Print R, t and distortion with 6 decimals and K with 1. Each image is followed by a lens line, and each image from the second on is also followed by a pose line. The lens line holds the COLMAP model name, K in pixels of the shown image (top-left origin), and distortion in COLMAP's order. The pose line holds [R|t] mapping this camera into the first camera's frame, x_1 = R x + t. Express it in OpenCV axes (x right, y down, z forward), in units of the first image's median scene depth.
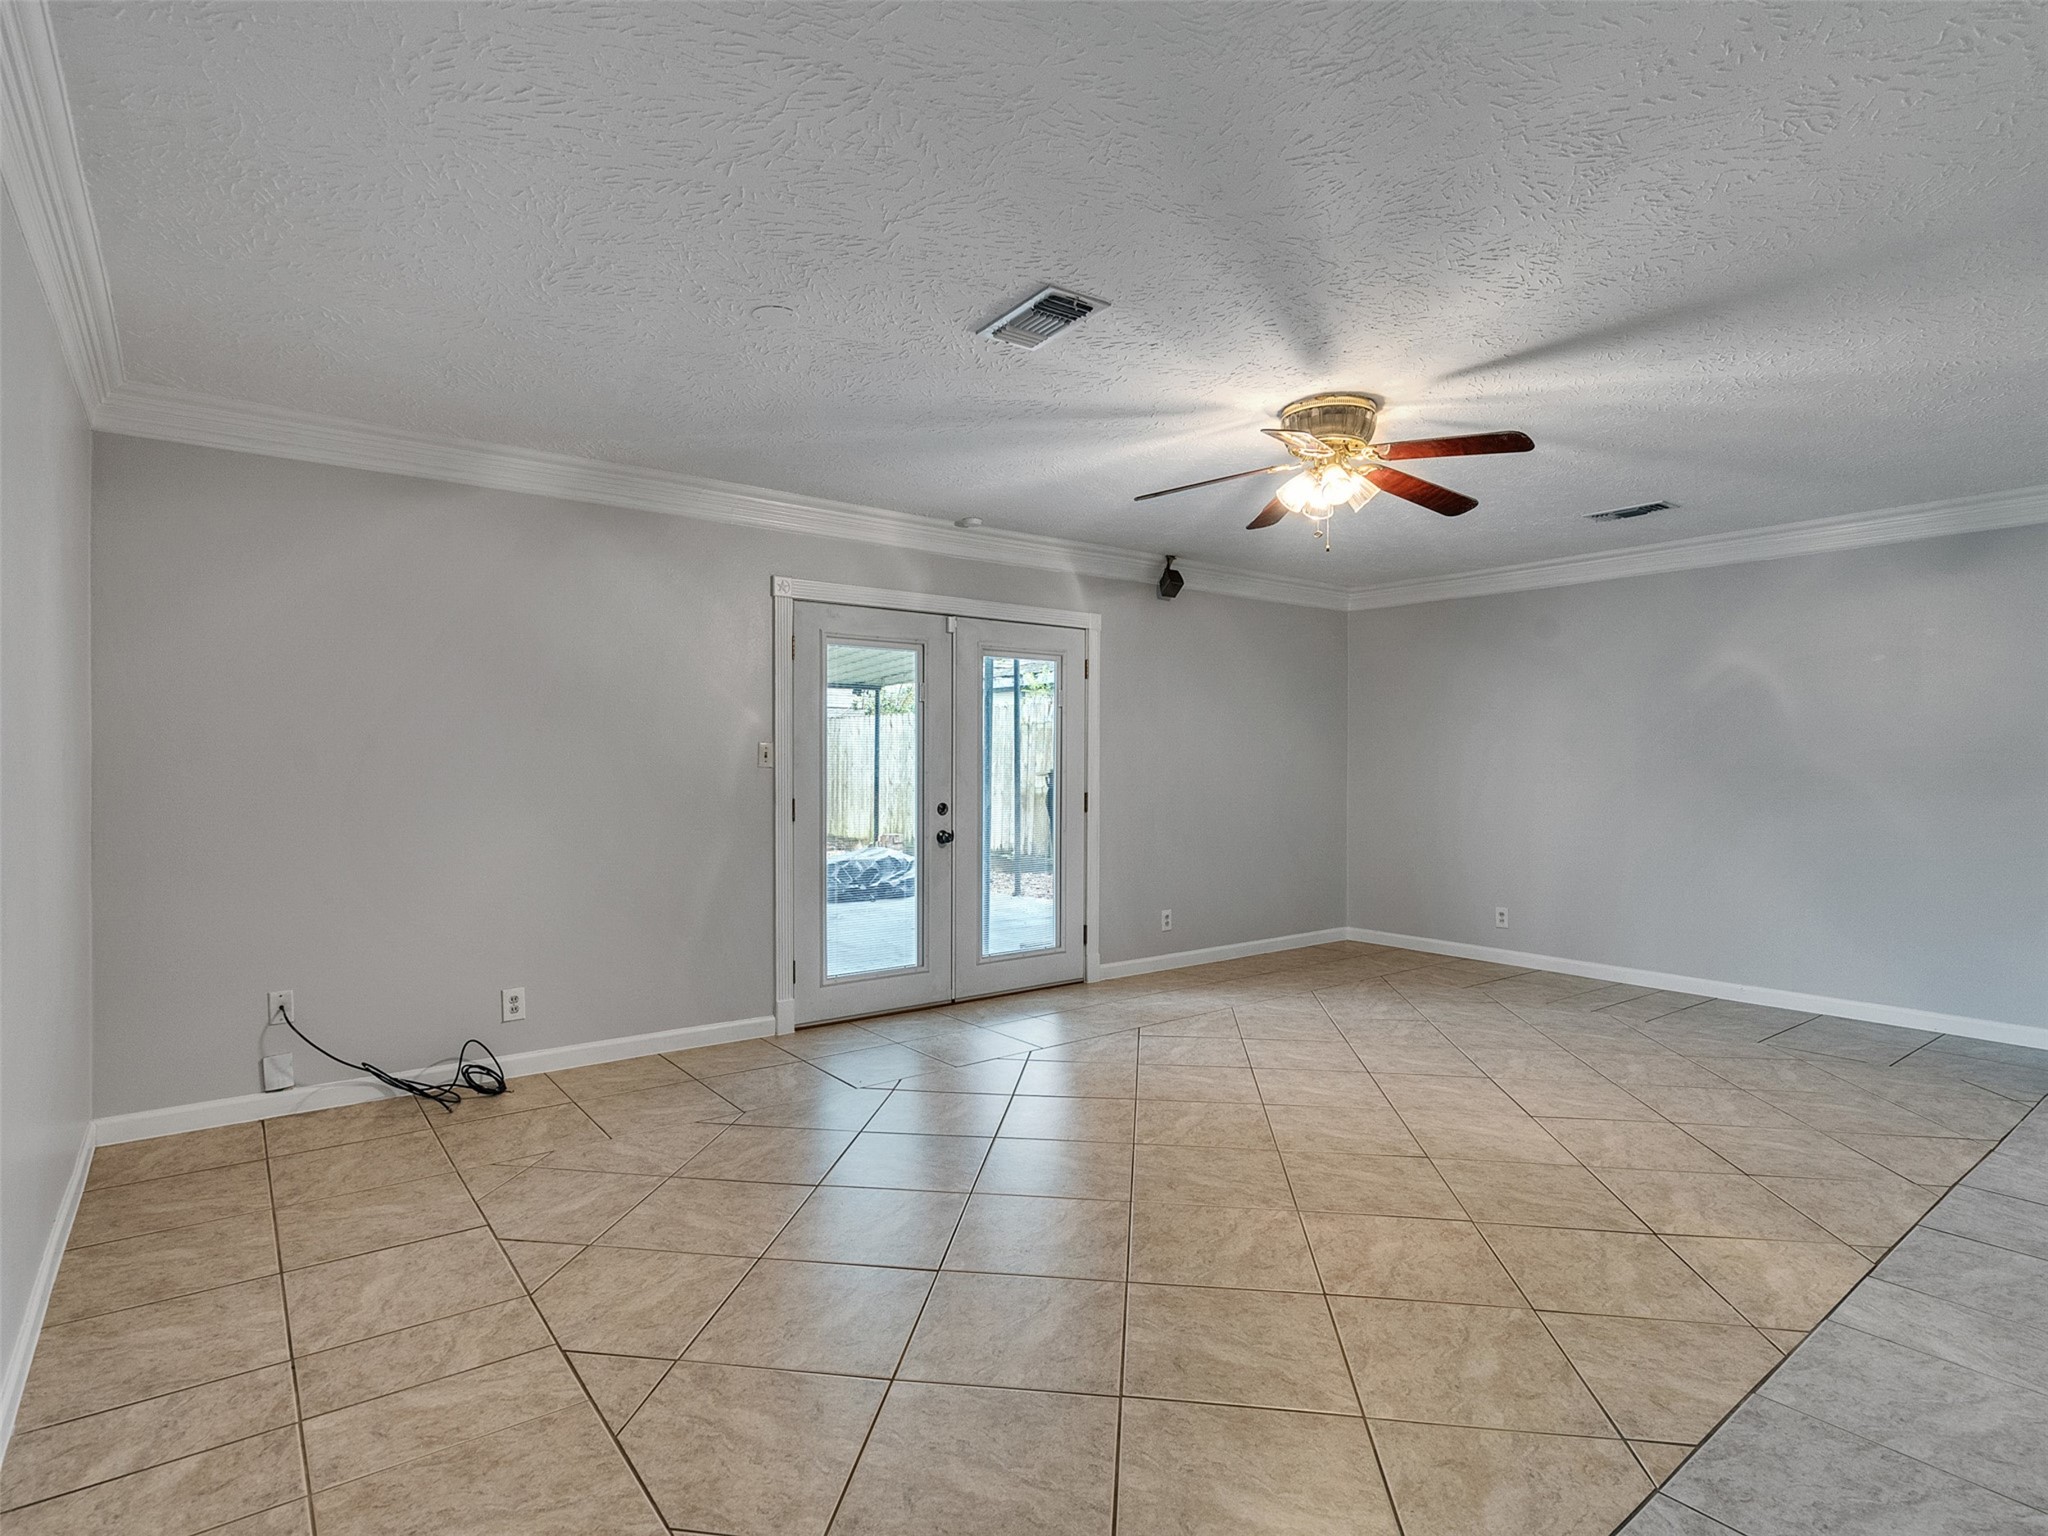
lens RADIAL K [[1053.5, 0, 1003.9], [0, 1053.5, 765.7], [0, 0, 1]] dist [-0.004359, 0.003688]
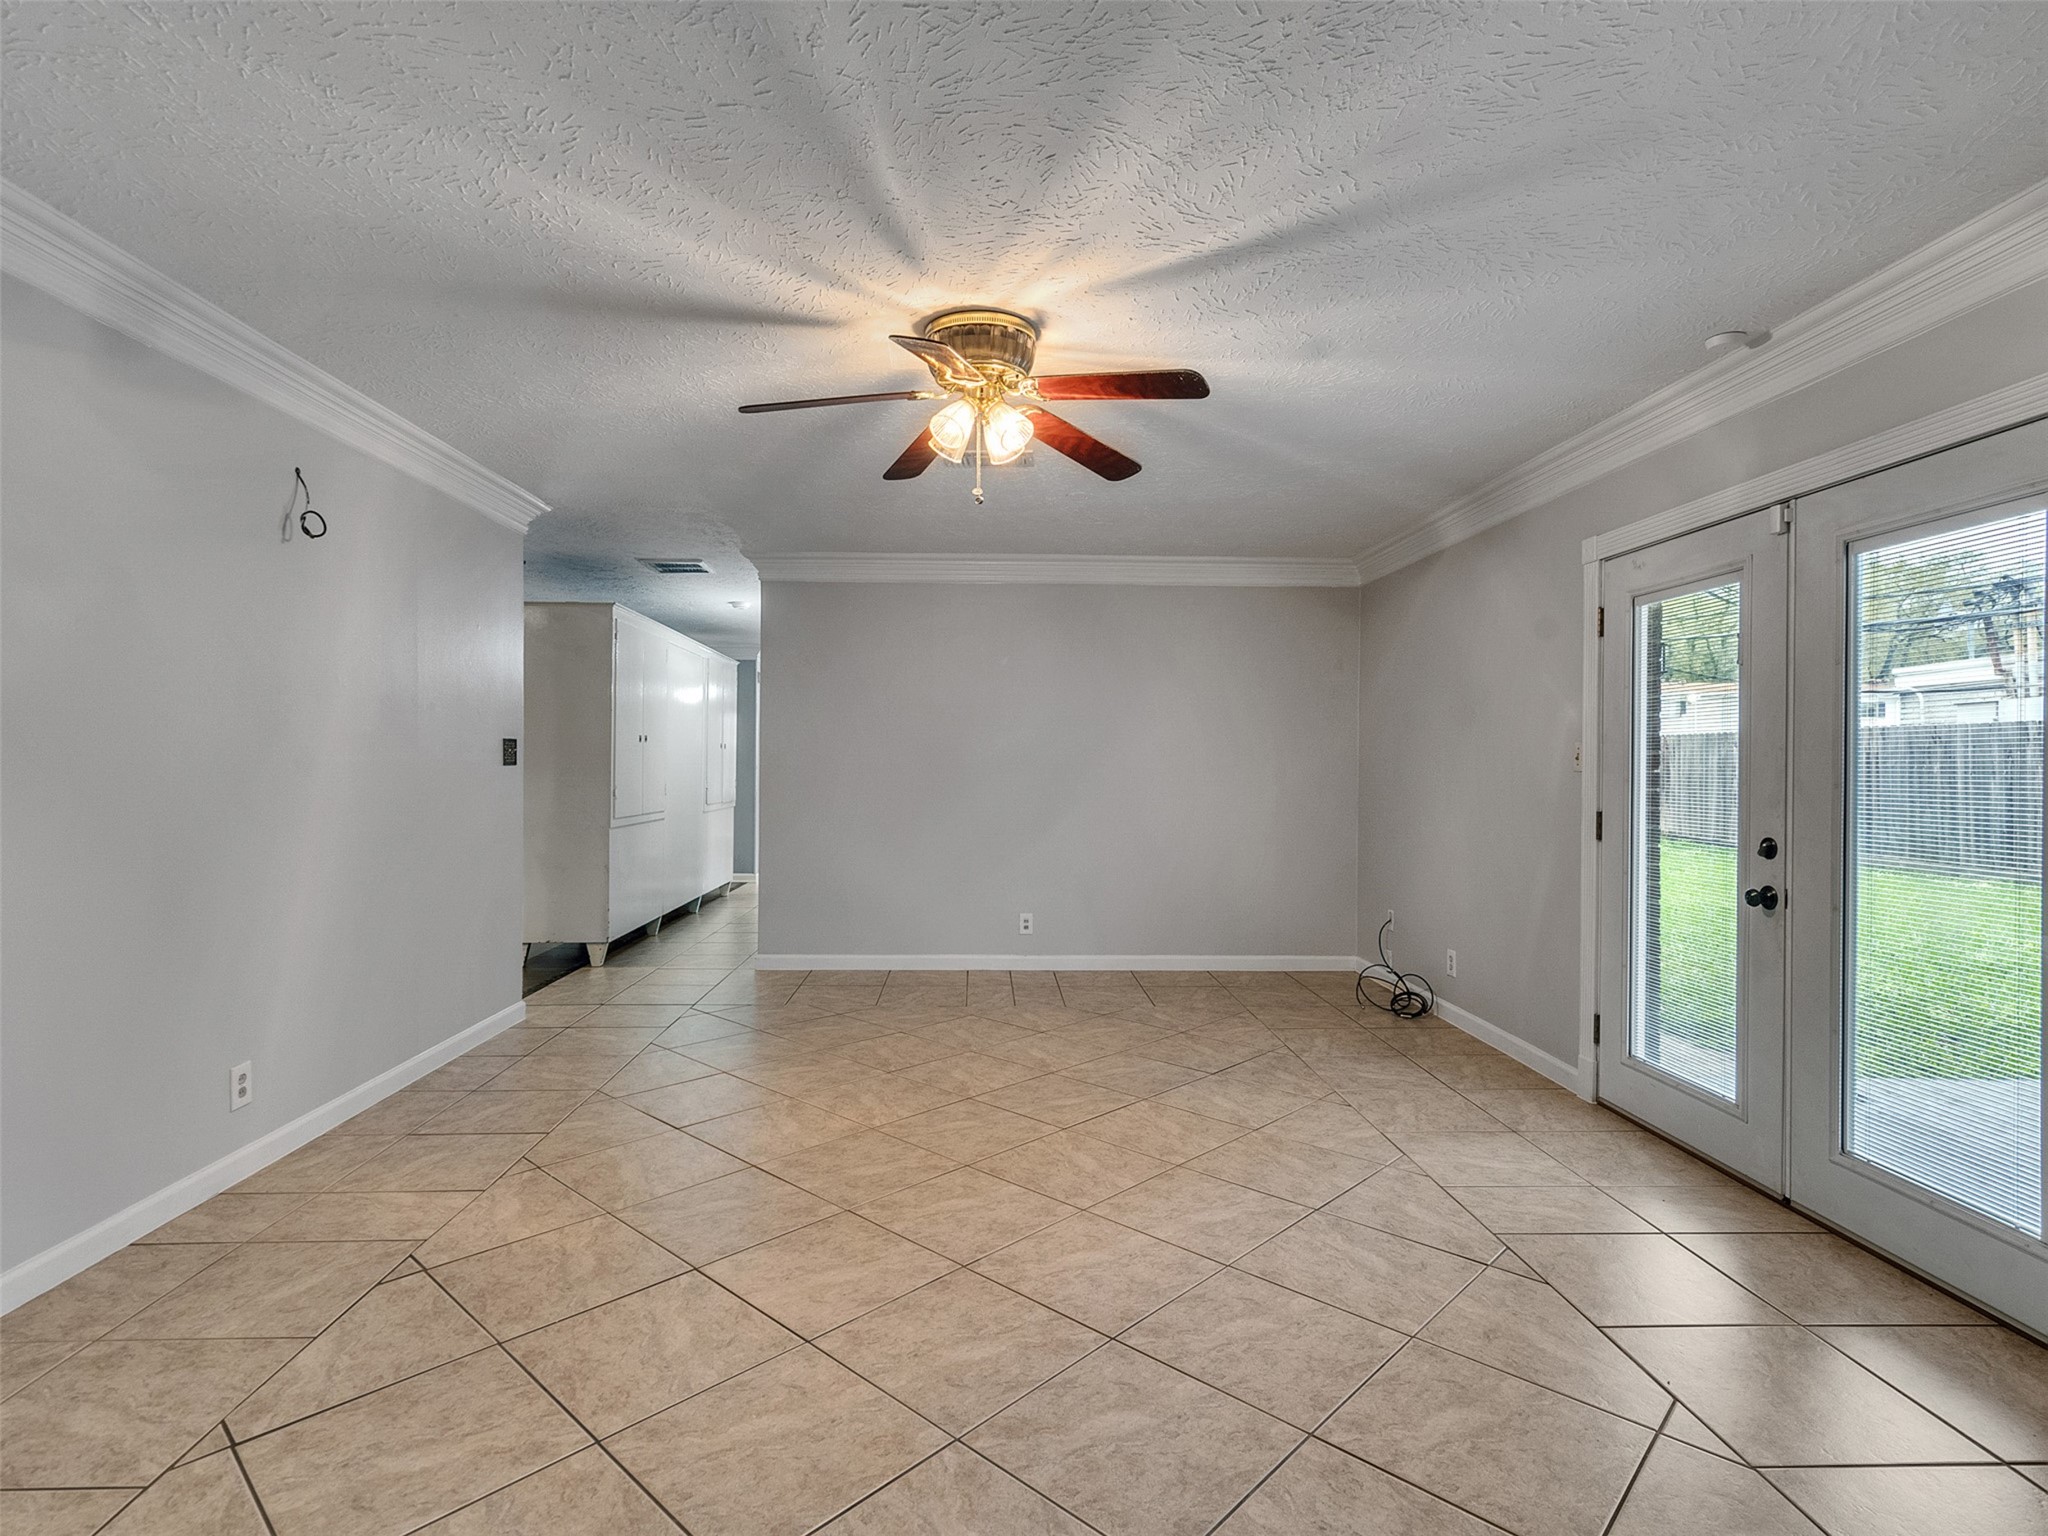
lens RADIAL K [[1053.5, 0, 1003.9], [0, 1053.5, 765.7], [0, 0, 1]] dist [-0.004359, 0.003688]
pose [[-0.586260, -0.005628, -0.810104, 0.921034], [-0.009959, 0.999950, 0.000260, 0.001916], [0.810062, 0.008220, -0.586286, 1.434341]]
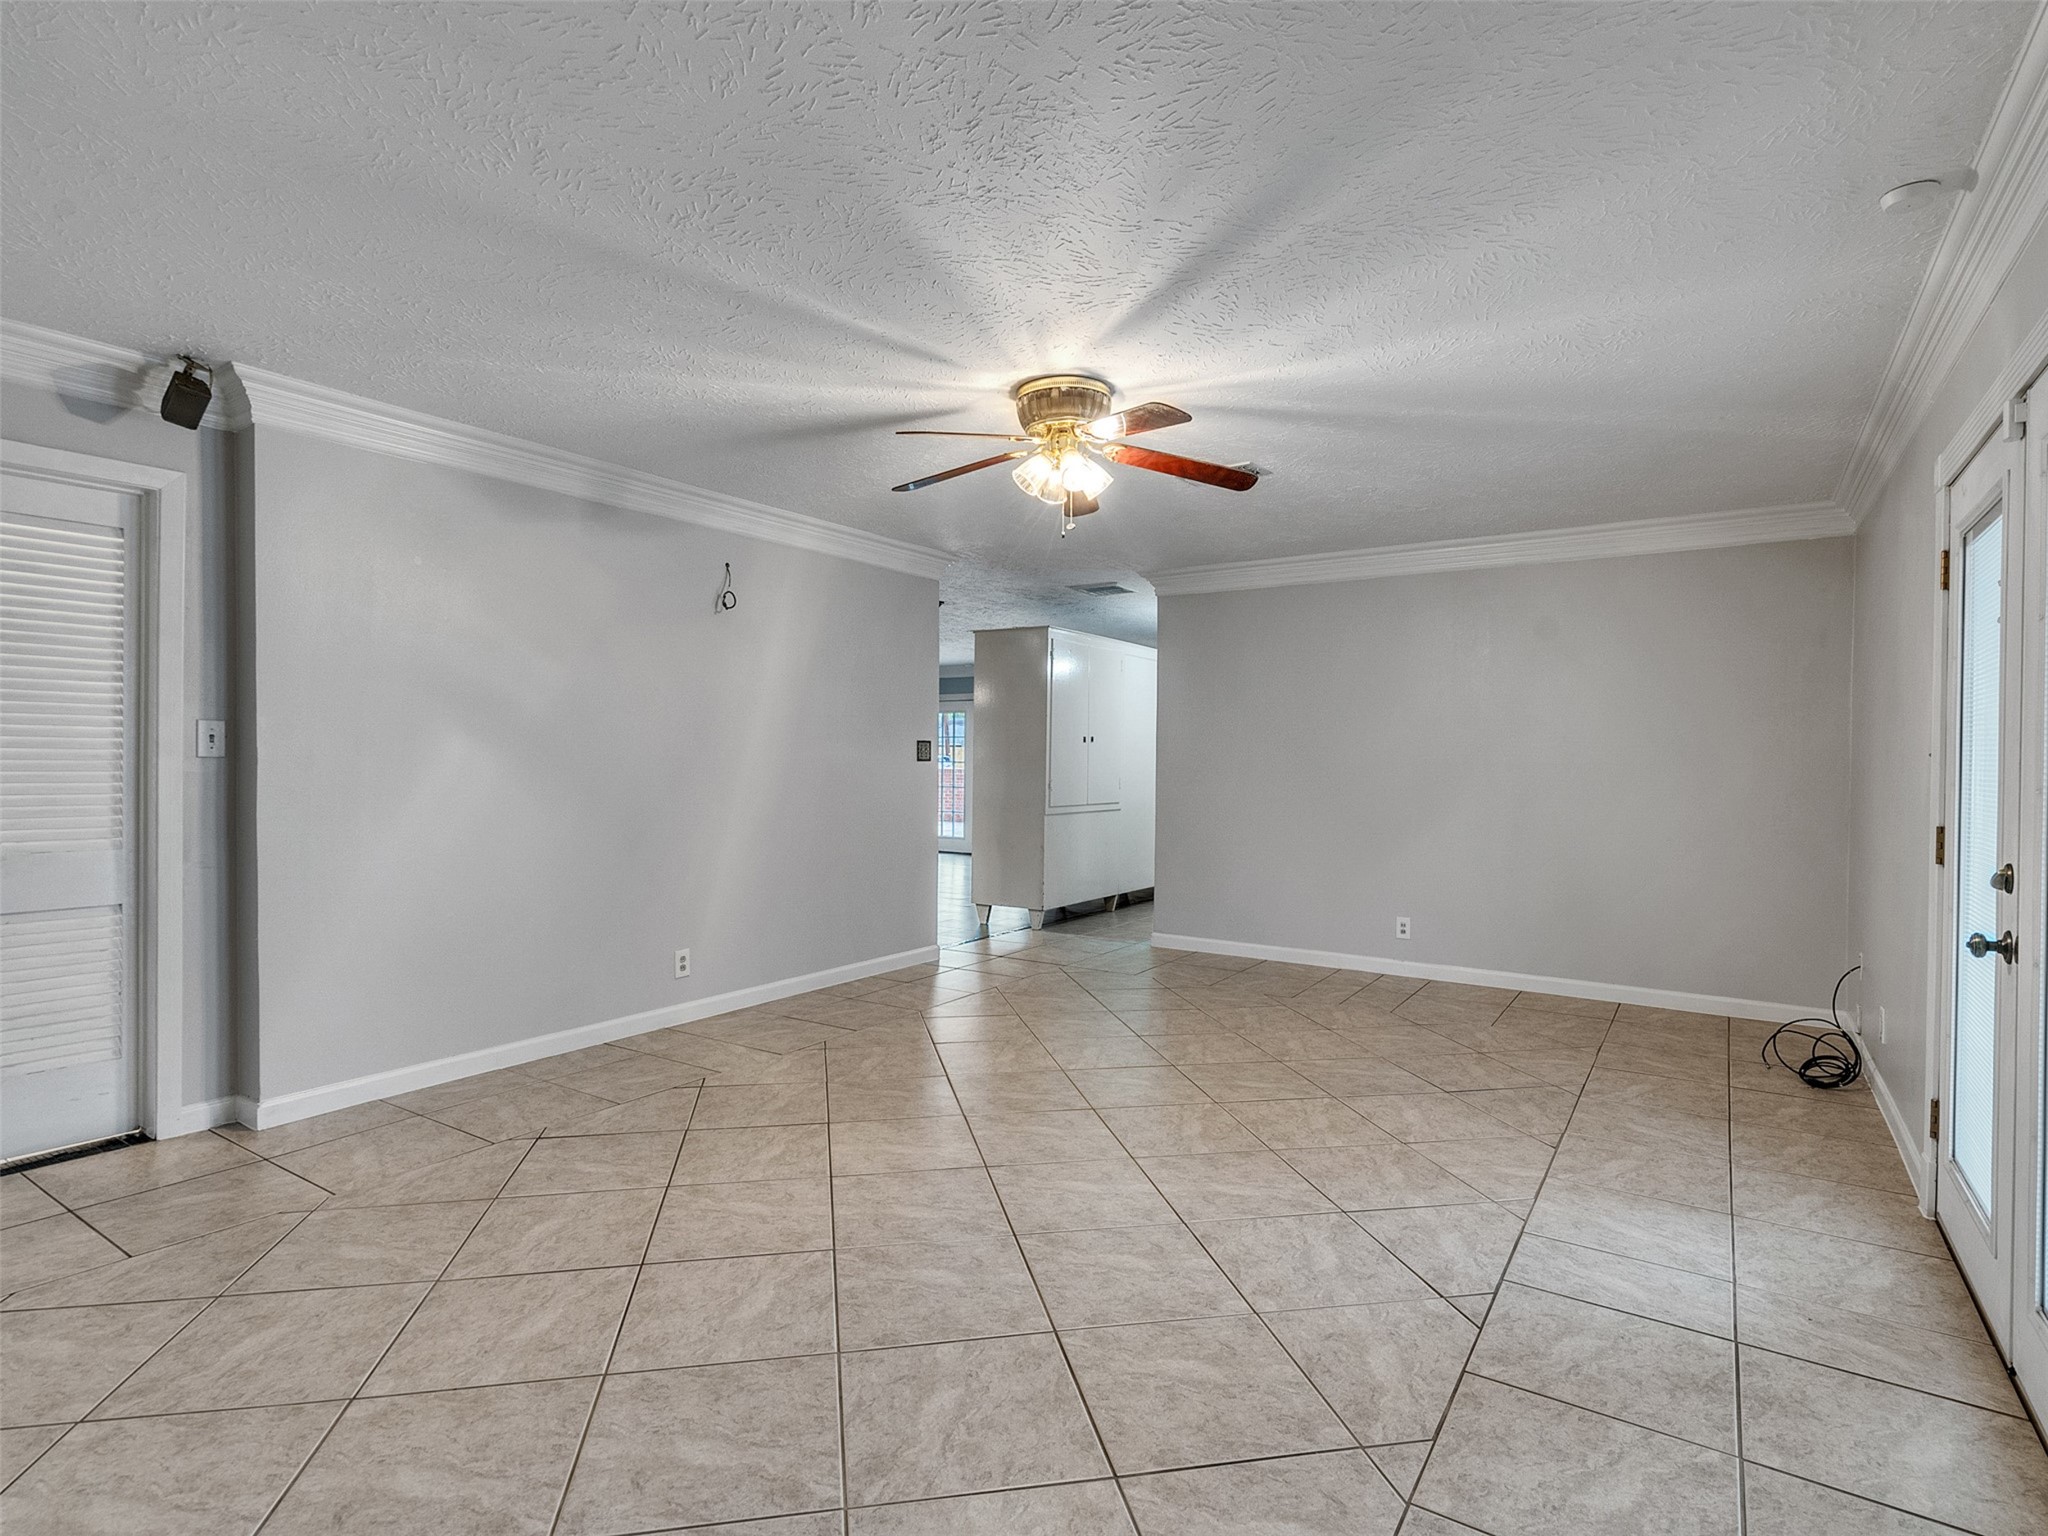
lens RADIAL K [[1047.7, 0, 993.9], [0, 1047.7, 768.8], [0, 0, 1]] dist [-0.005193, 0.006485]
pose [[-0.951477, -0.008763, -0.307596, 0.632806], [-0.012957, 0.999849, 0.011595, -0.001067], [0.307448, 0.015018, -0.951446, 1.814577]]
